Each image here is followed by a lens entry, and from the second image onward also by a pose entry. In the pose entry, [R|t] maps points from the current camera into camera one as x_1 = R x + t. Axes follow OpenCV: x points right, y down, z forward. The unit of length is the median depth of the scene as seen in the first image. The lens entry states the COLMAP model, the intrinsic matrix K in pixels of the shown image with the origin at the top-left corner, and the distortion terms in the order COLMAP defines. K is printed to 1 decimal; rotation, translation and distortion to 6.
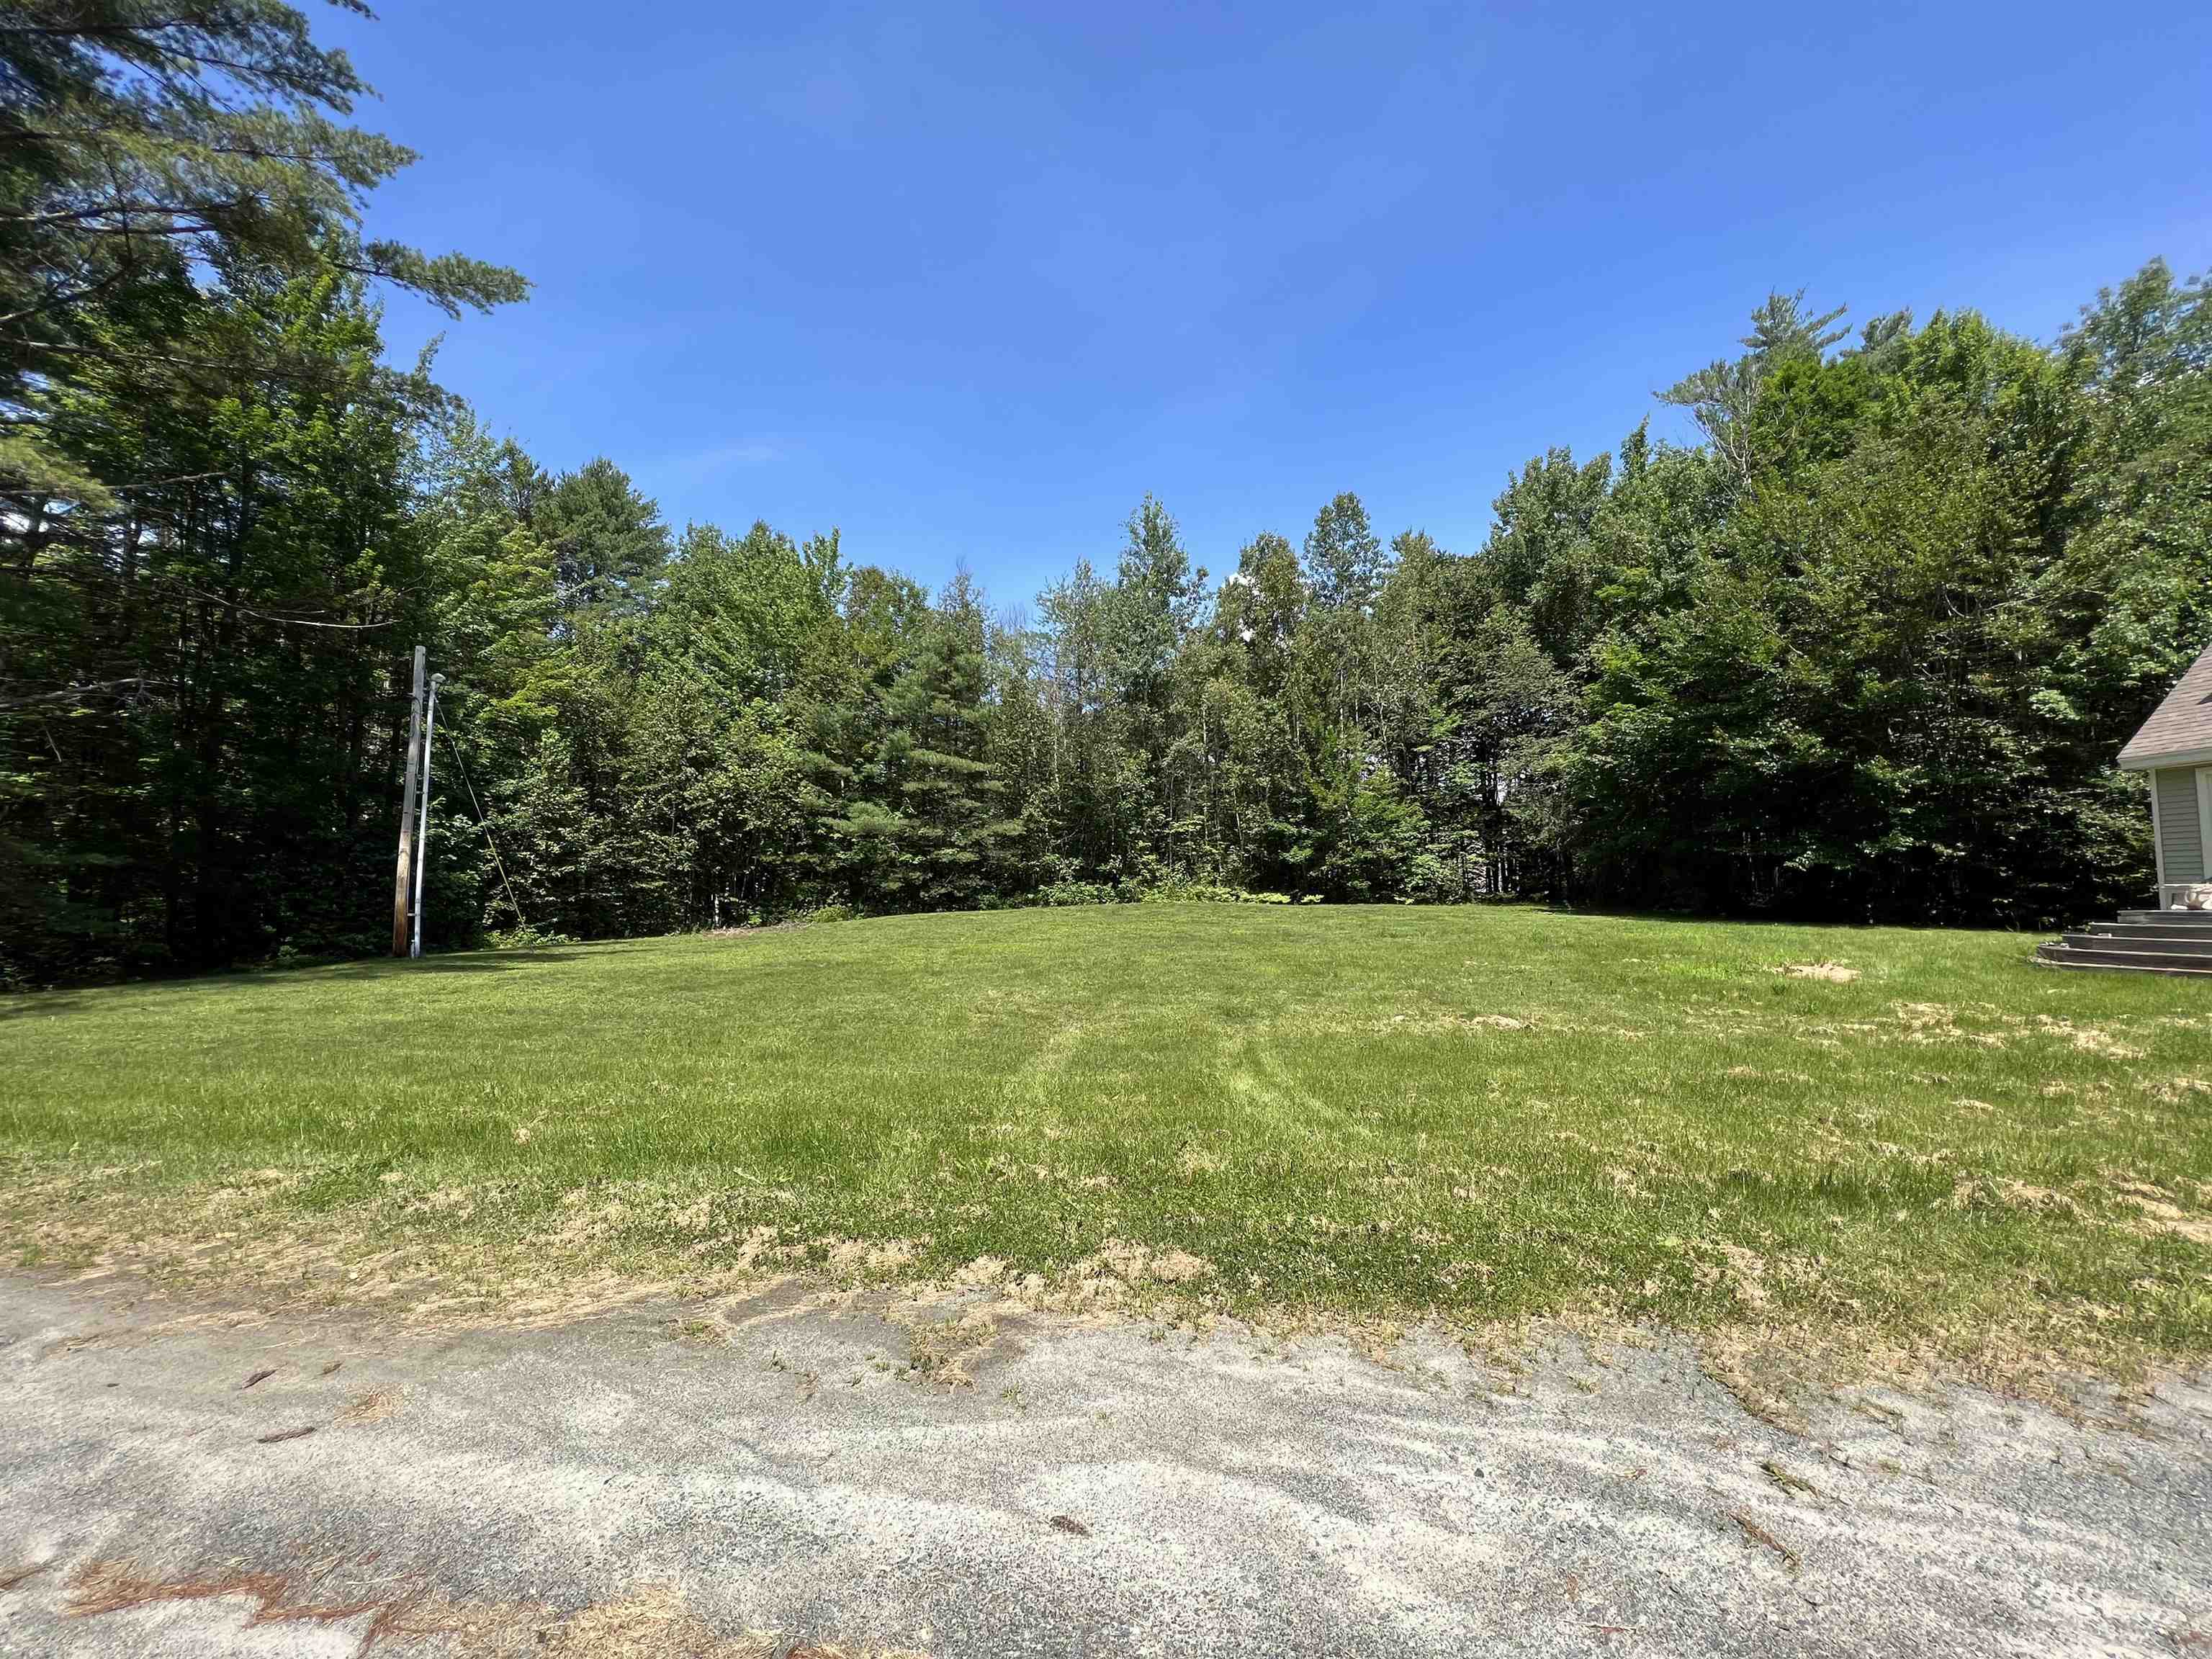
lens RADIAL K [[885.4, 0, 1106.0], [0, 885.4, 829.5], [0, 0, 1]] dist [0.000272, 0.000164]
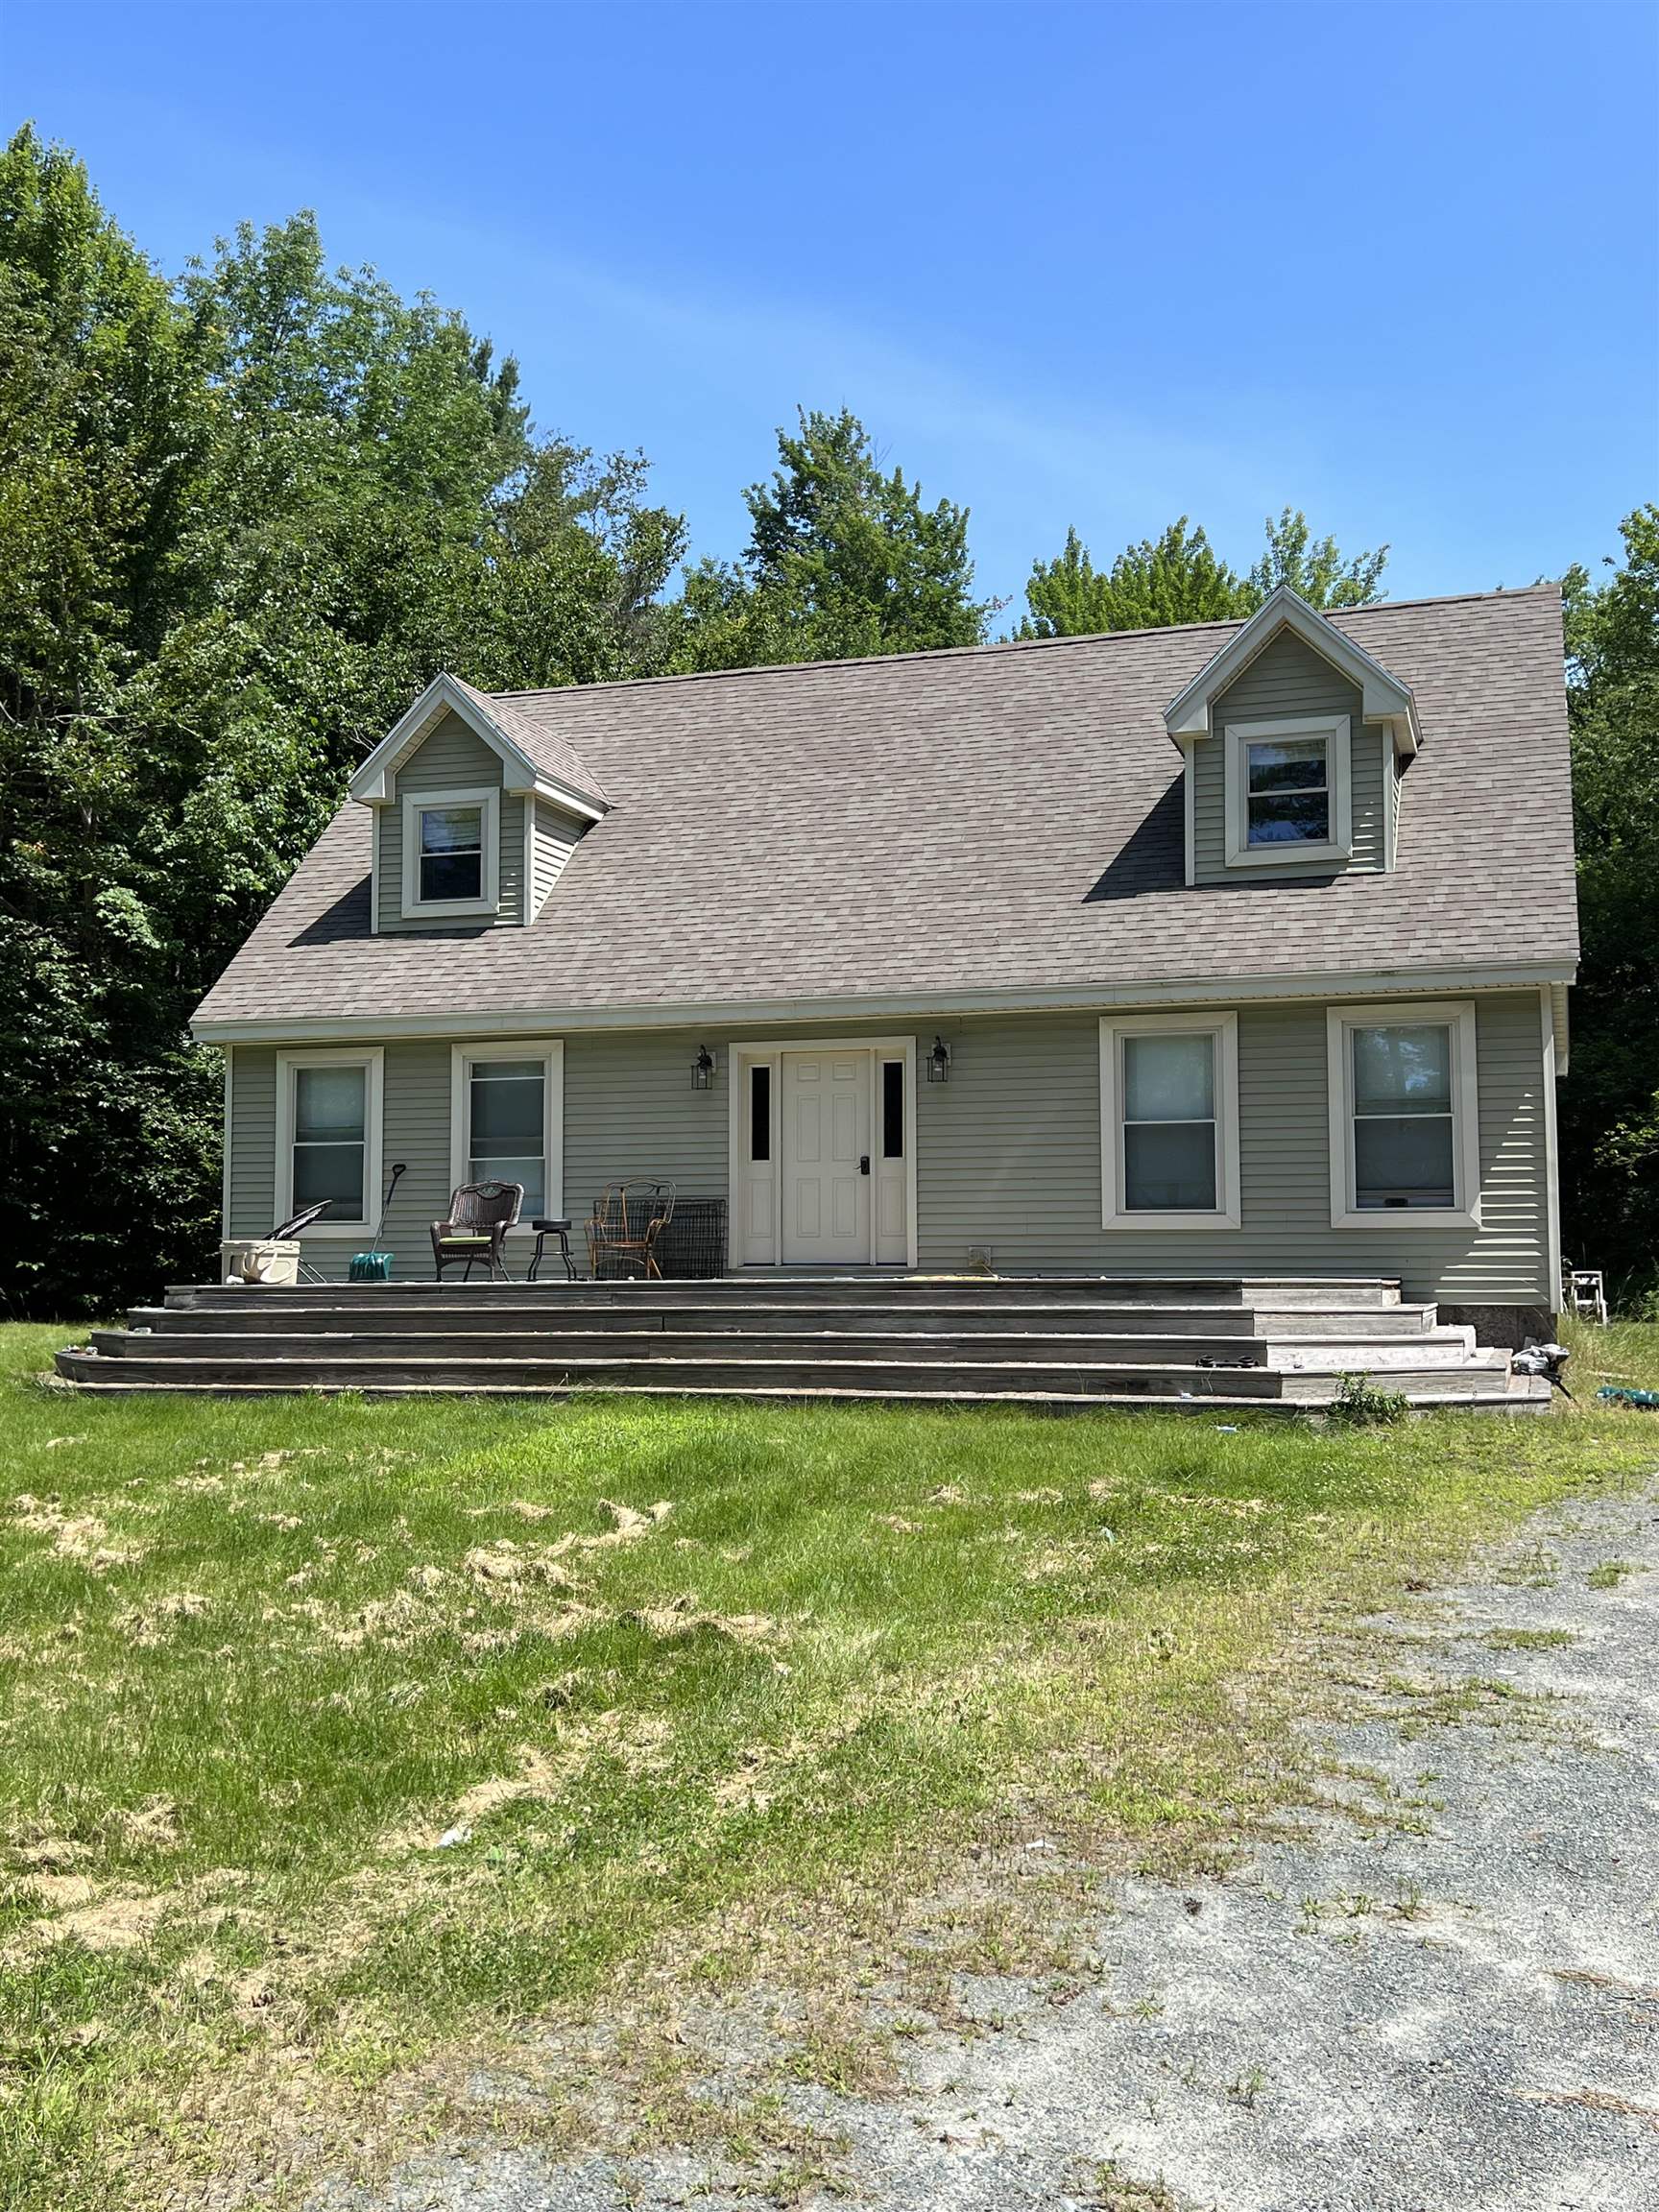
lens RADIAL K [[2157.1, 0, 829.5], [0, 2157.1, 1106.0], [0, 0, 1]] dist [0.161276, -0.463698]
pose [[0.422294, 0.061444, 0.904374, 0.015612], [-0.069383, 0.996964, -0.035336, -0.002530], [-0.903799, -0.047826, 0.425276, 0.004647]]
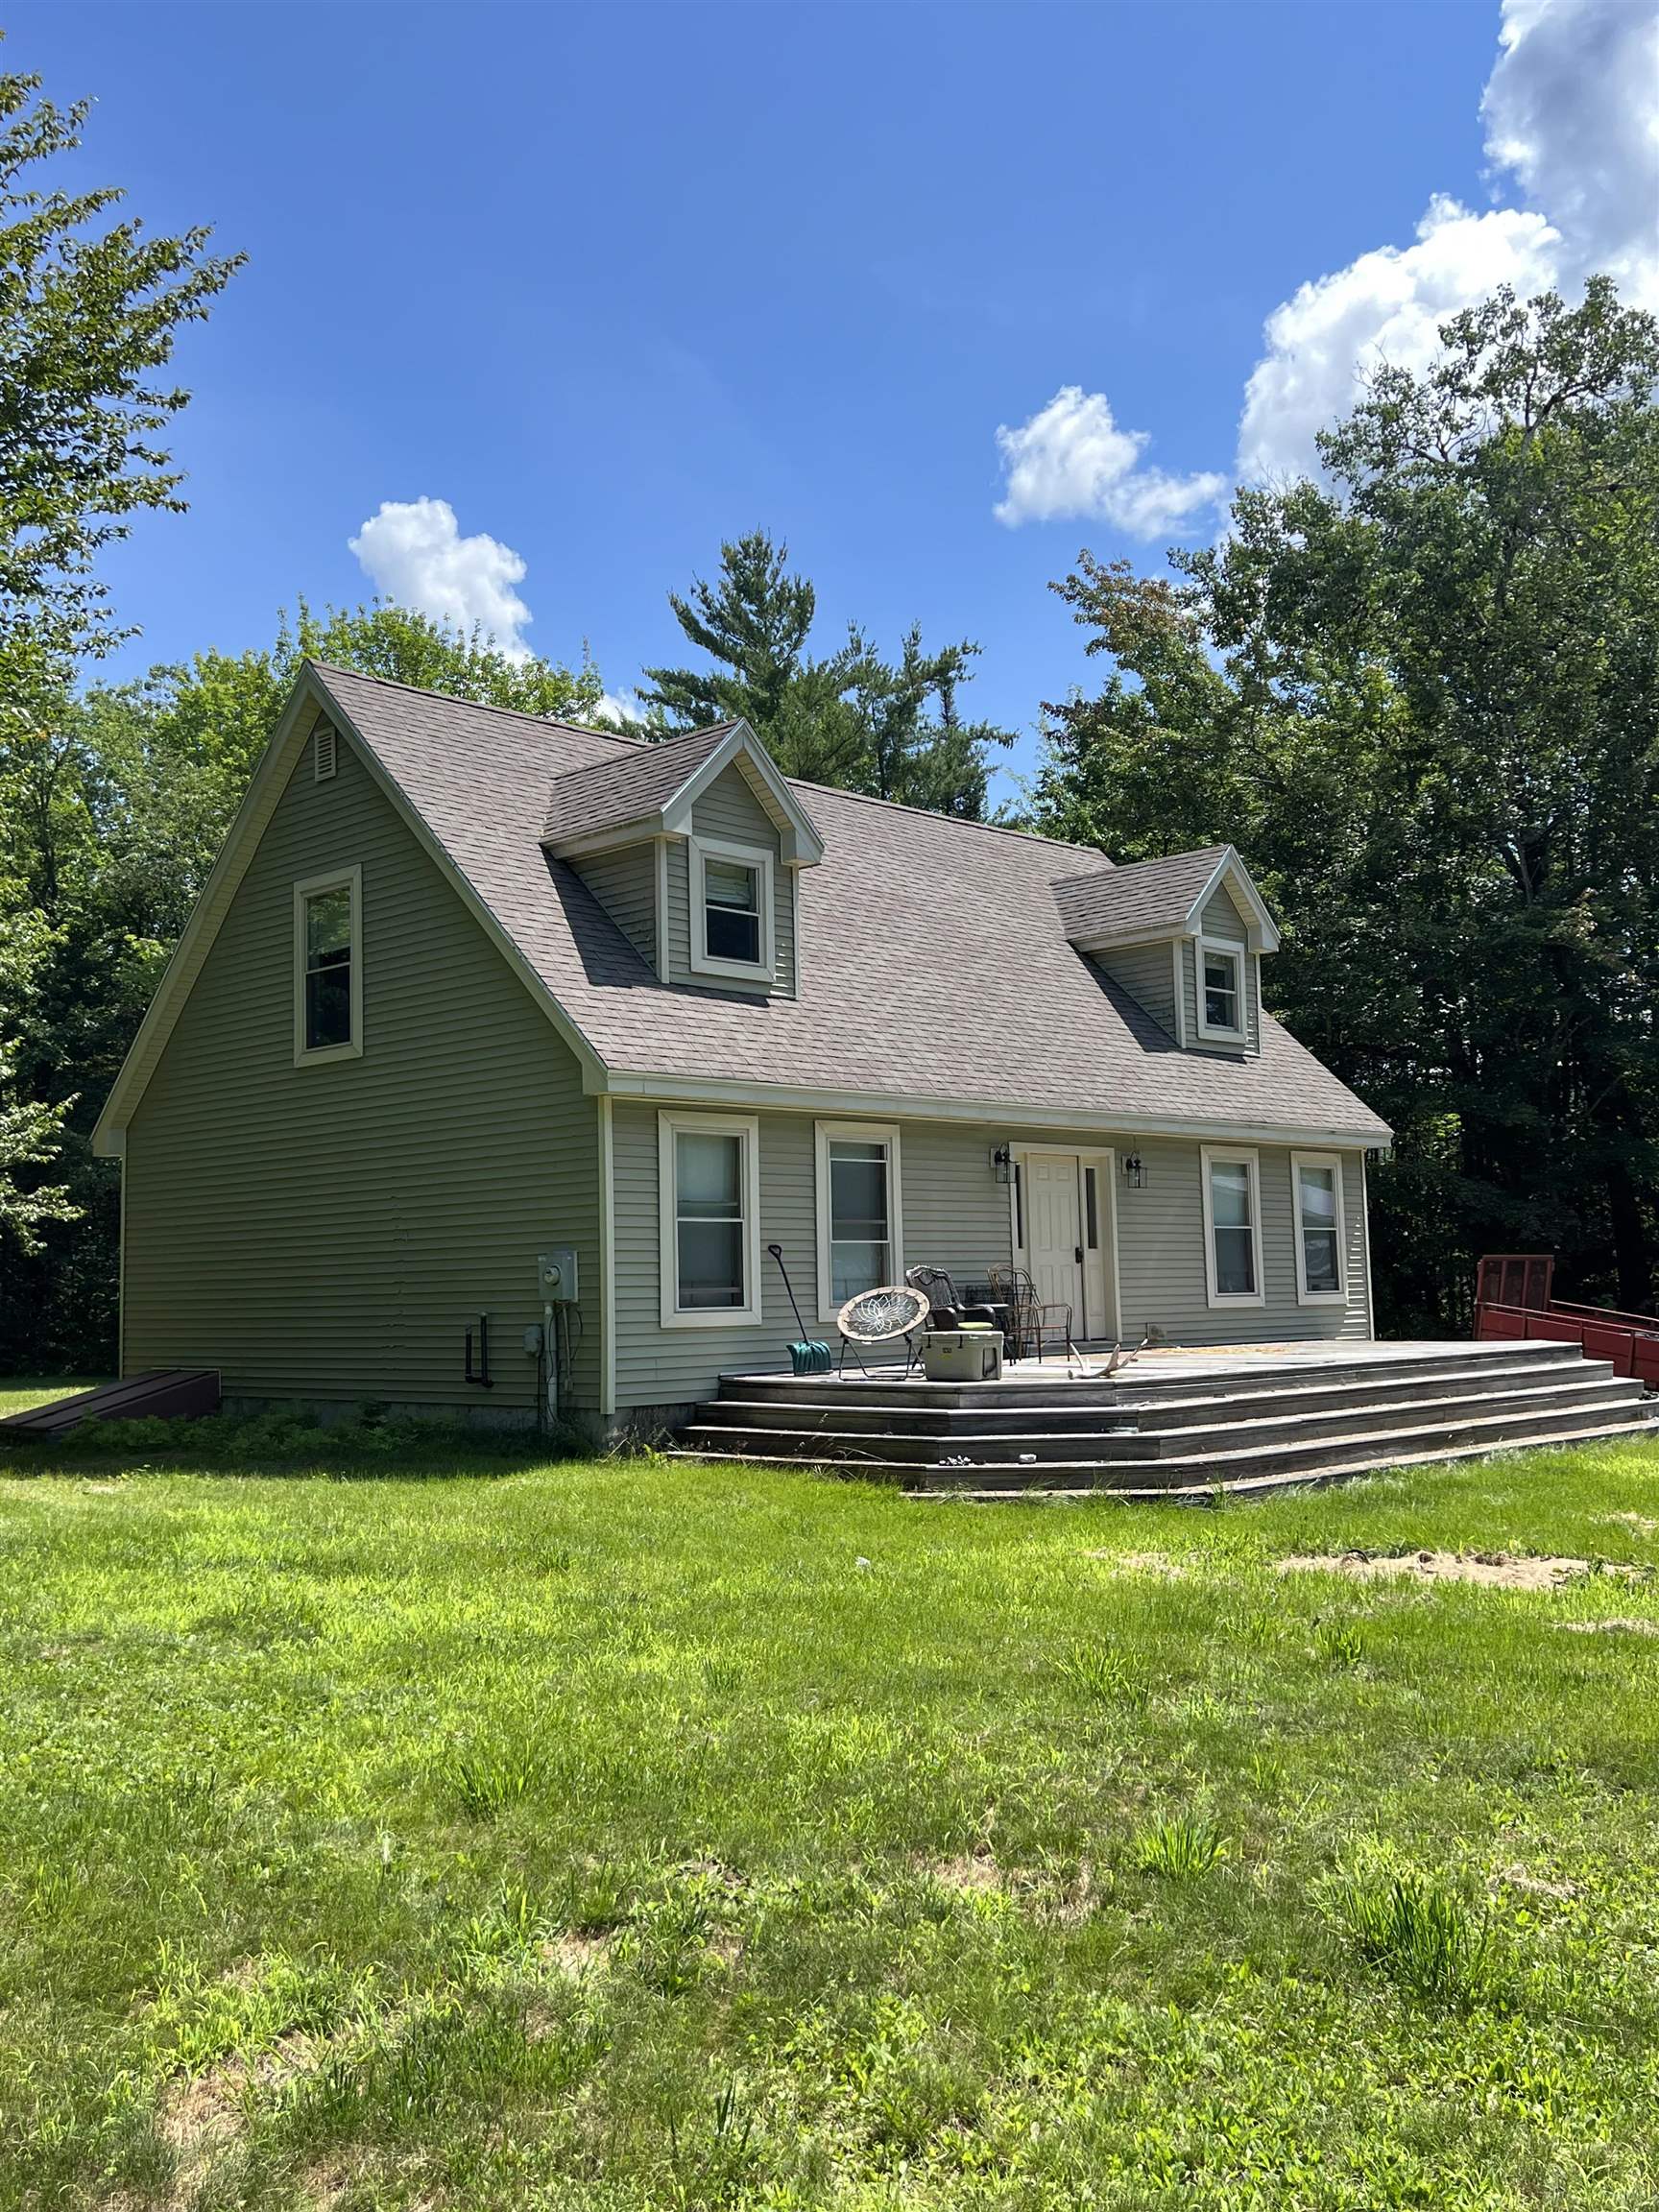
lens RADIAL K [[2047.8, 0, 829.5], [0, 2047.8, 1106.0], [0, 0, 1]] dist [0.157434, -0.383812]
pose [[-0.634415, 0.097856, 0.766773, 0.162424], [-0.033282, 0.987577, -0.153571, 0.083810], [-0.772276, -0.122947, -0.623277, 1.227817]]
